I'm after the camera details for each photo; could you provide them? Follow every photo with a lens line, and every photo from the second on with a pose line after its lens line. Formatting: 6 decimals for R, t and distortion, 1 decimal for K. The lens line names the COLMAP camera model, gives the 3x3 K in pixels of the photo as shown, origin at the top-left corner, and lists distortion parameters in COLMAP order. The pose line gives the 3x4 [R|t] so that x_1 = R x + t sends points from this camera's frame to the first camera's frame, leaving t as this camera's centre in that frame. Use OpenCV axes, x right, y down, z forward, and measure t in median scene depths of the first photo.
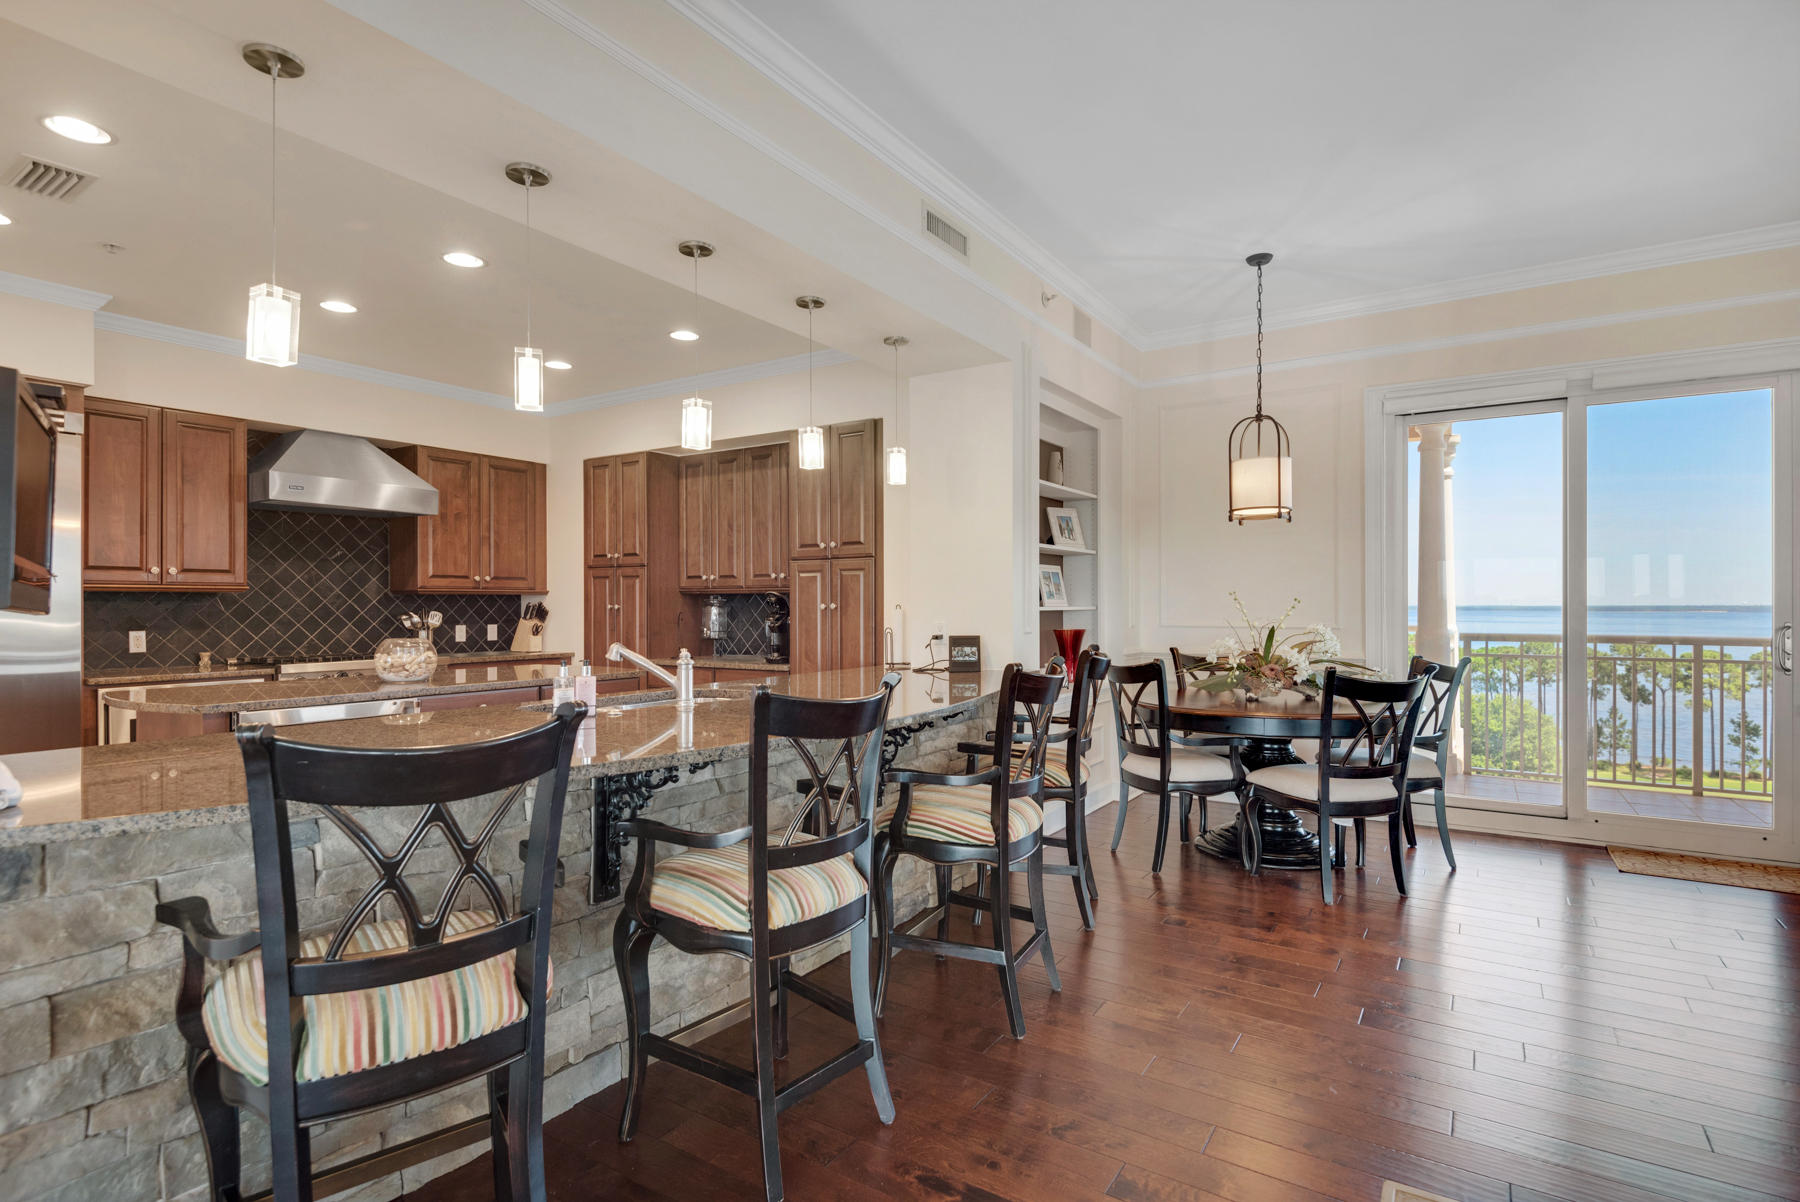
lens RADIAL K [[886.5, 0, 899.0], [0, 886.5, 607.9], [0, 0, 1]] dist [-0.004160, -0.001727]
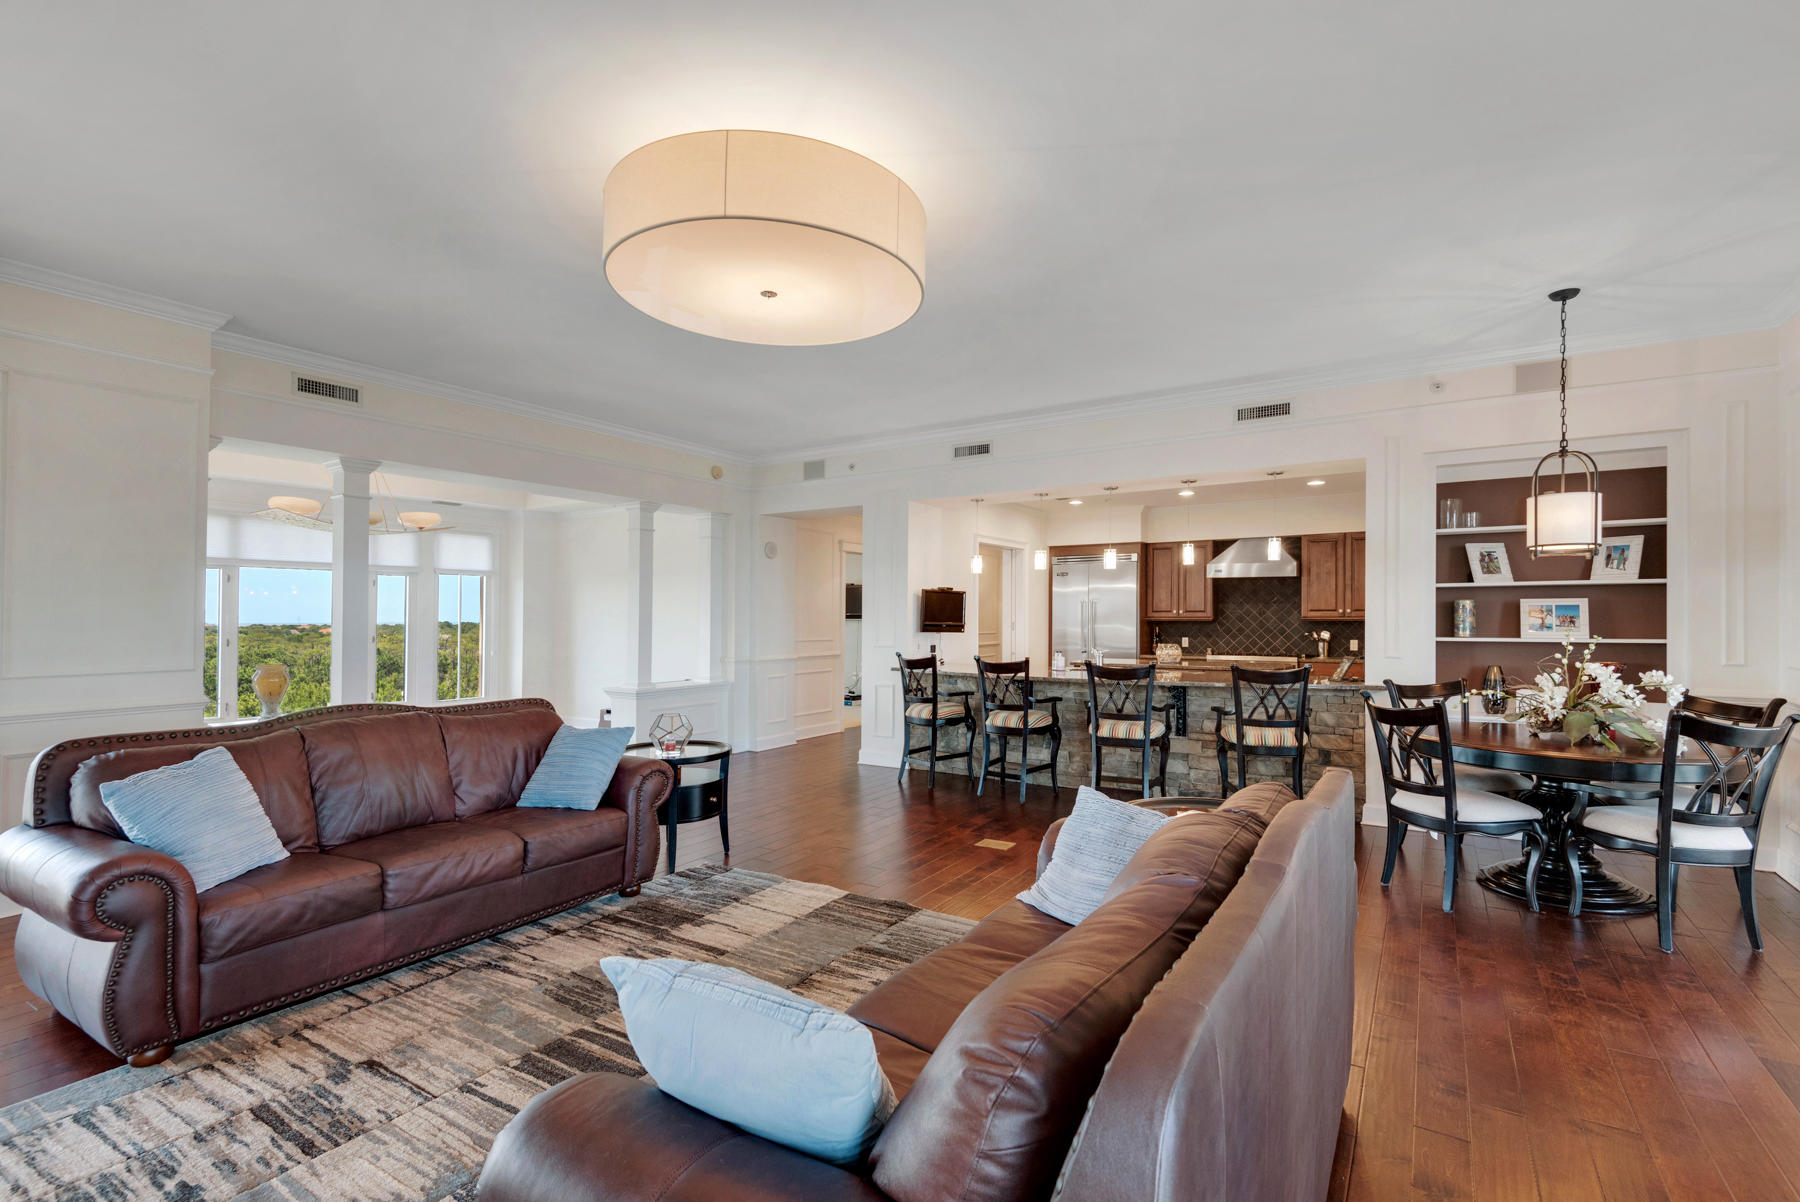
lens RADIAL K [[797.6, 0, 898.4], [0, 797.6, 625.1], [0, 0, 1]] dist [-0.009988, -0.001836]
pose [[0.024339, 0.010221, -0.999652, 1.018831], [-0.000574, 0.999948, 0.010210, -0.023433], [0.999704, 0.000325, 0.024343, 0.180733]]
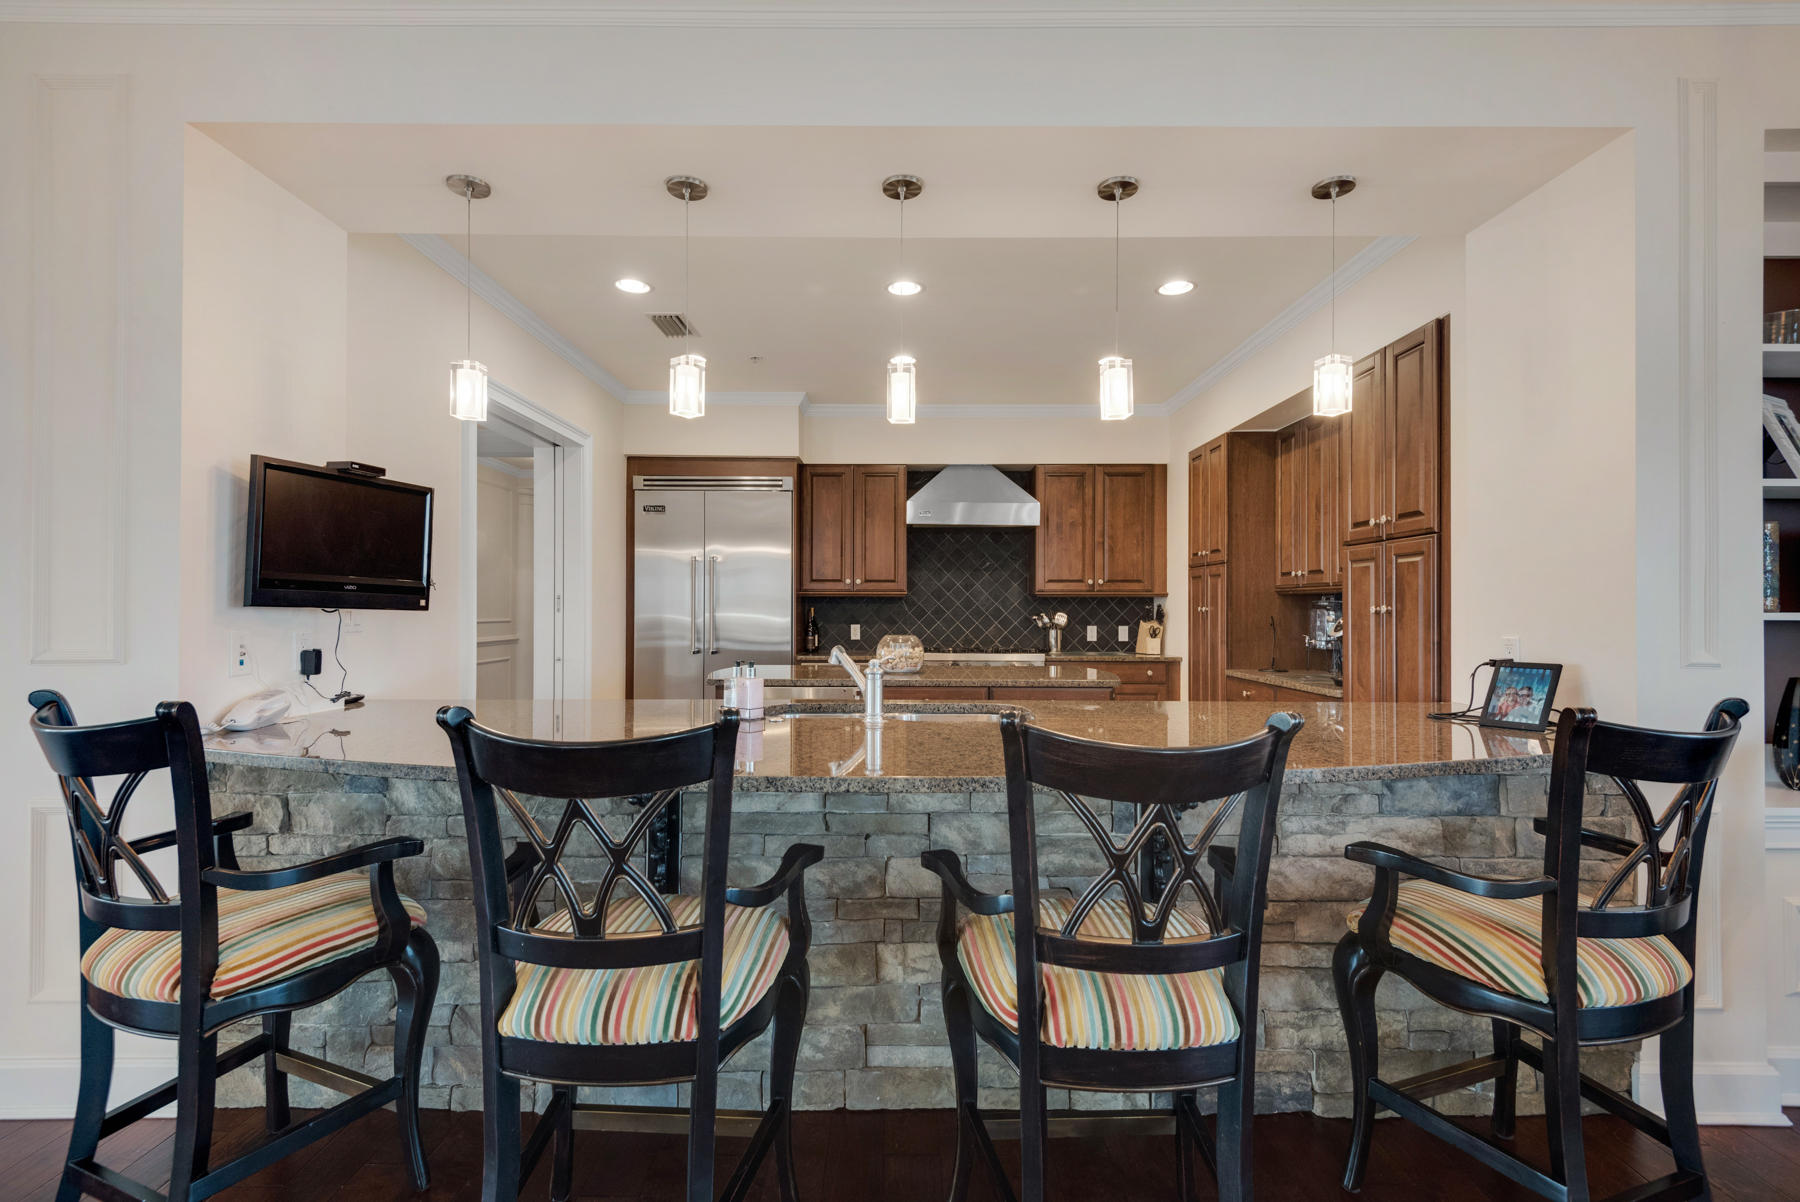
lens RADIAL K [[797.6, 0, 889.0], [0, 797.6, 589.6], [0, 0, 1]] dist [-0.009988, -0.001836]
pose [[0.544970, -0.016992, -0.838283, 0.207701], [-0.007397, 0.999658, -0.025073, 0.001729], [0.838423, 0.019865, 0.544658, 0.302055]]
